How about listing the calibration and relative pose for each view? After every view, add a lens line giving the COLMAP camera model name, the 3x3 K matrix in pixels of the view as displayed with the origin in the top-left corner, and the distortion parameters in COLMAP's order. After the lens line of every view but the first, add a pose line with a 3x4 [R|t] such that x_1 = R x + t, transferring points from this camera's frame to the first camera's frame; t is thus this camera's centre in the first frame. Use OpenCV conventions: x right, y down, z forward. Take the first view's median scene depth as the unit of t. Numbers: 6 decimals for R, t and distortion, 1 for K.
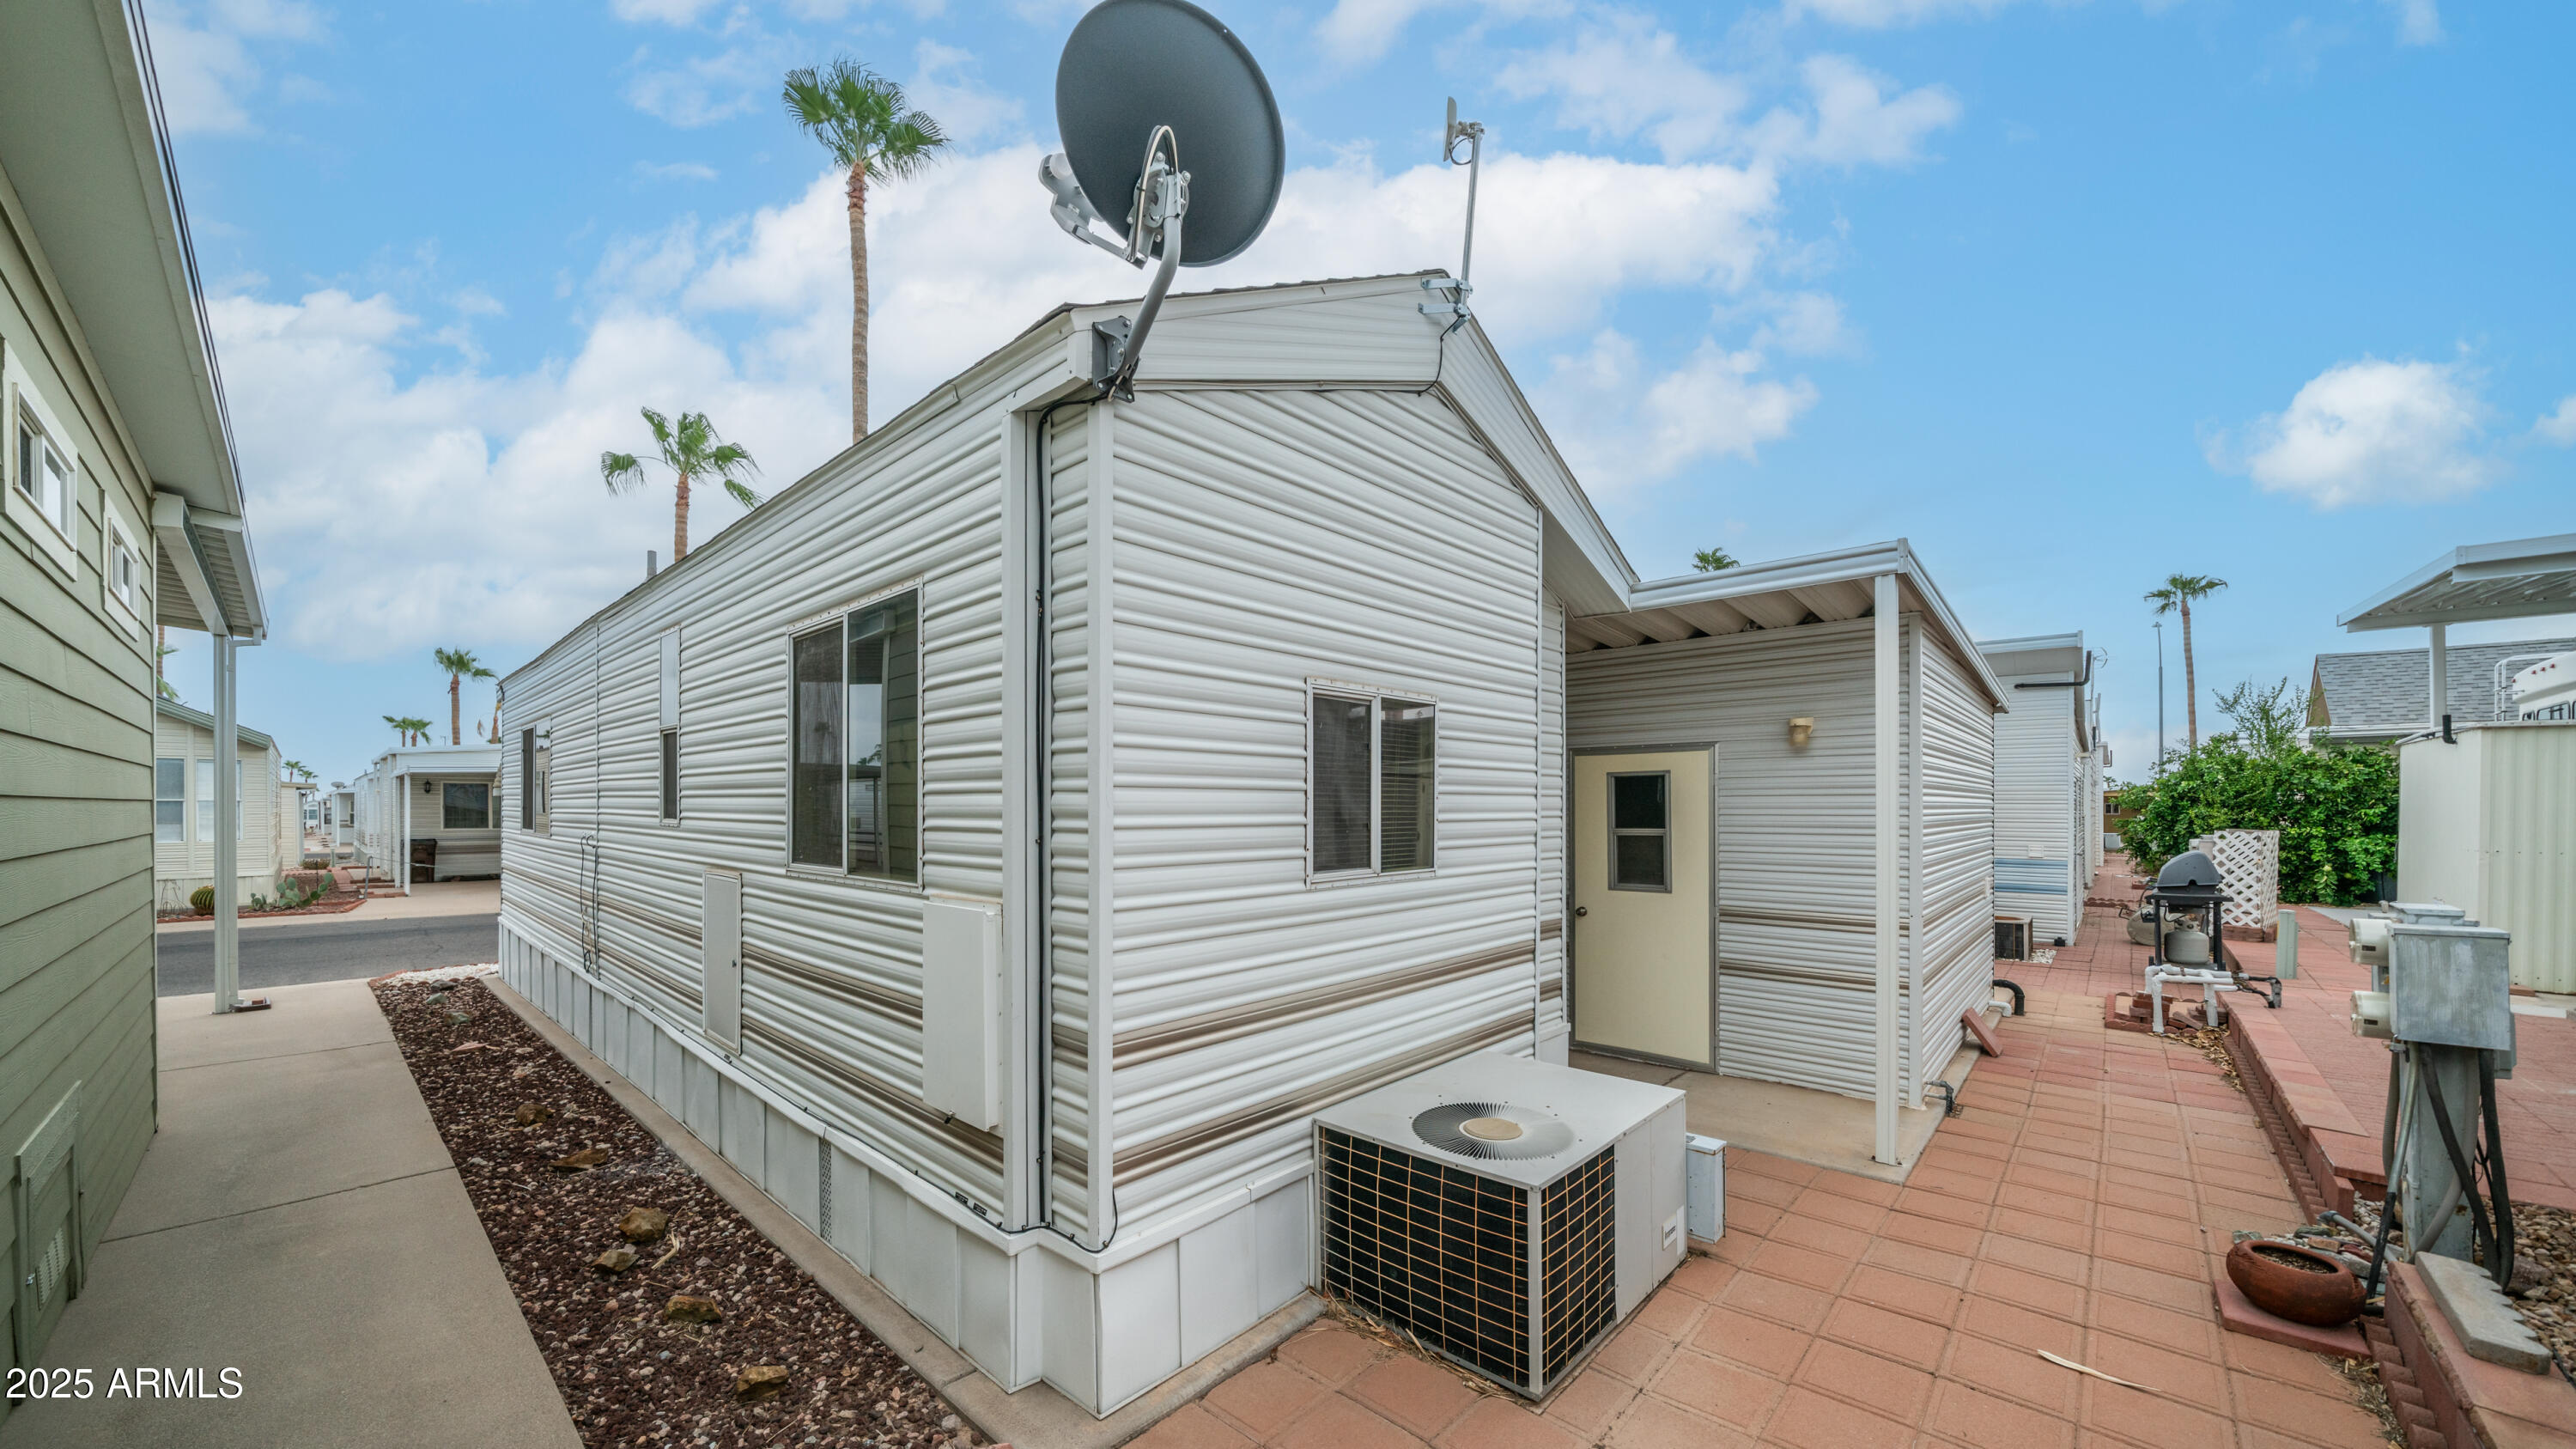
lens RADIAL K [[900.8, 0, 1293.2], [0, 900.8, 812.8], [0, 0, 1]] dist [-0.001820, -0.000765]
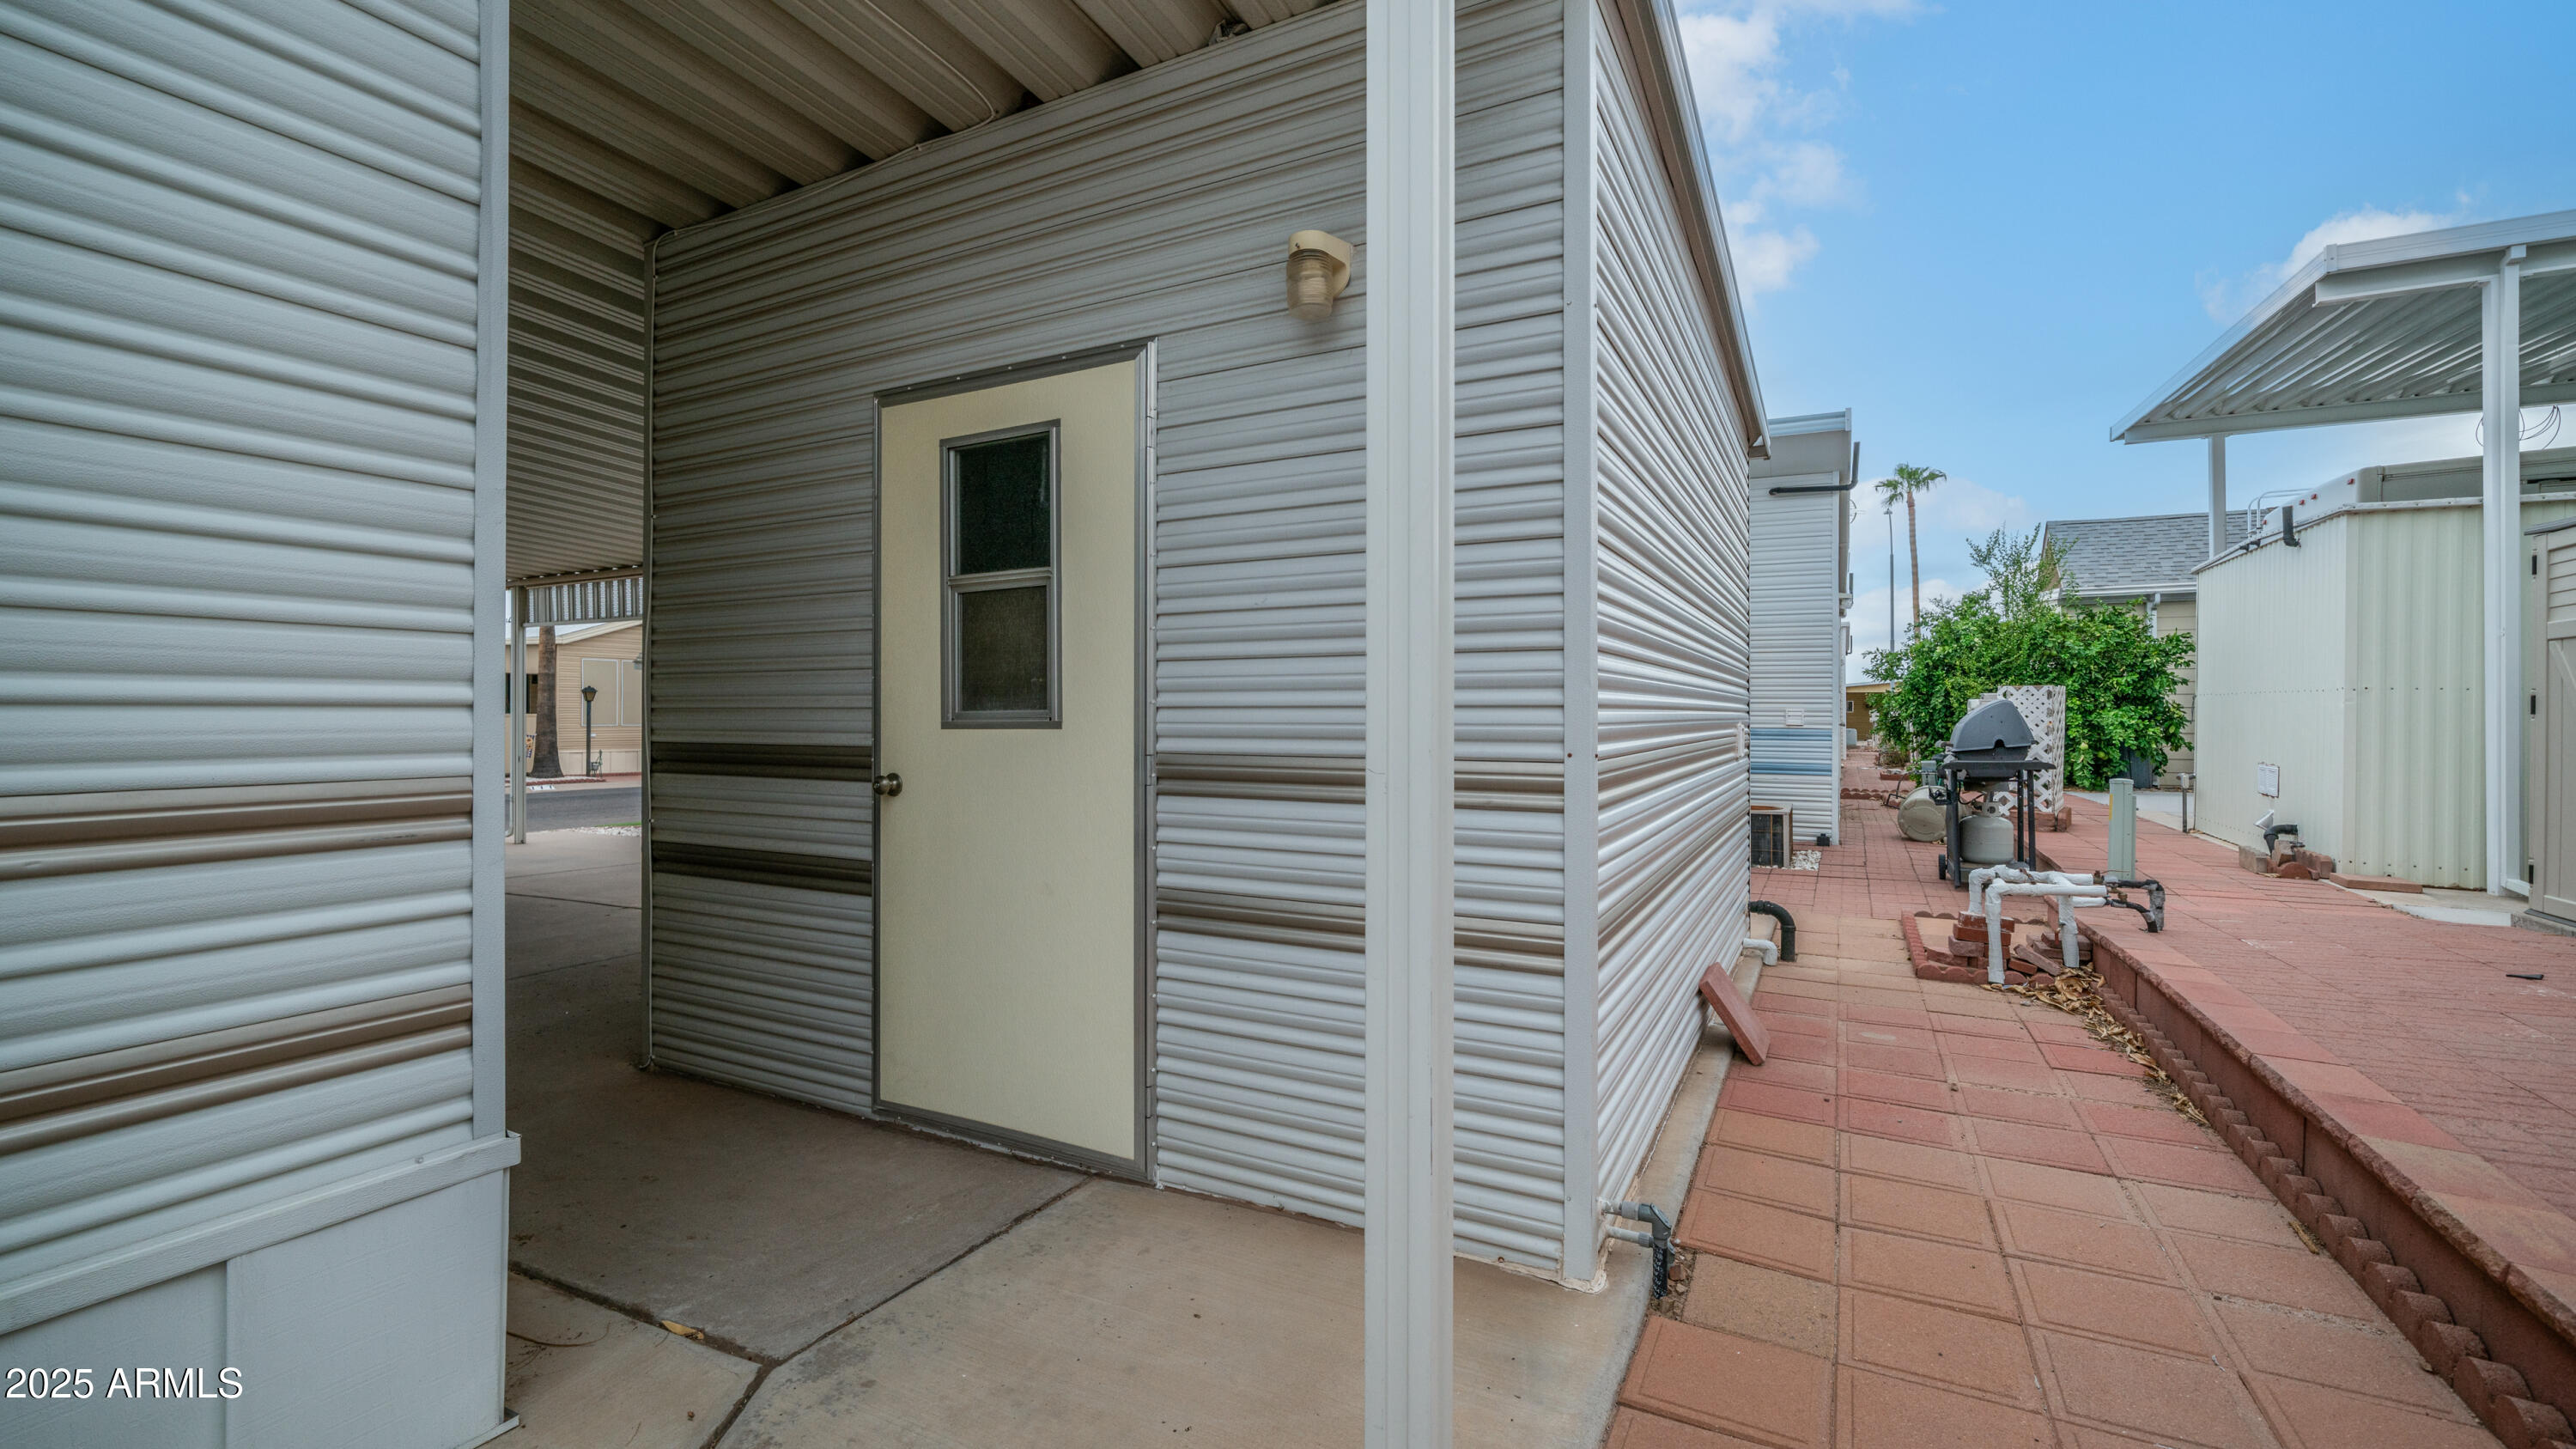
lens RADIAL K [[1080.1, 0, 1279.9], [0, 1080.1, 714.2], [0, 0, 1]] dist [0.000808, -0.000273]
pose [[0.966692, 0.000342, 0.255942, 0.274091], [0.000319, 0.999997, -0.002542, 0.058969], [-0.255942, 0.002539, 0.966689, 0.360239]]
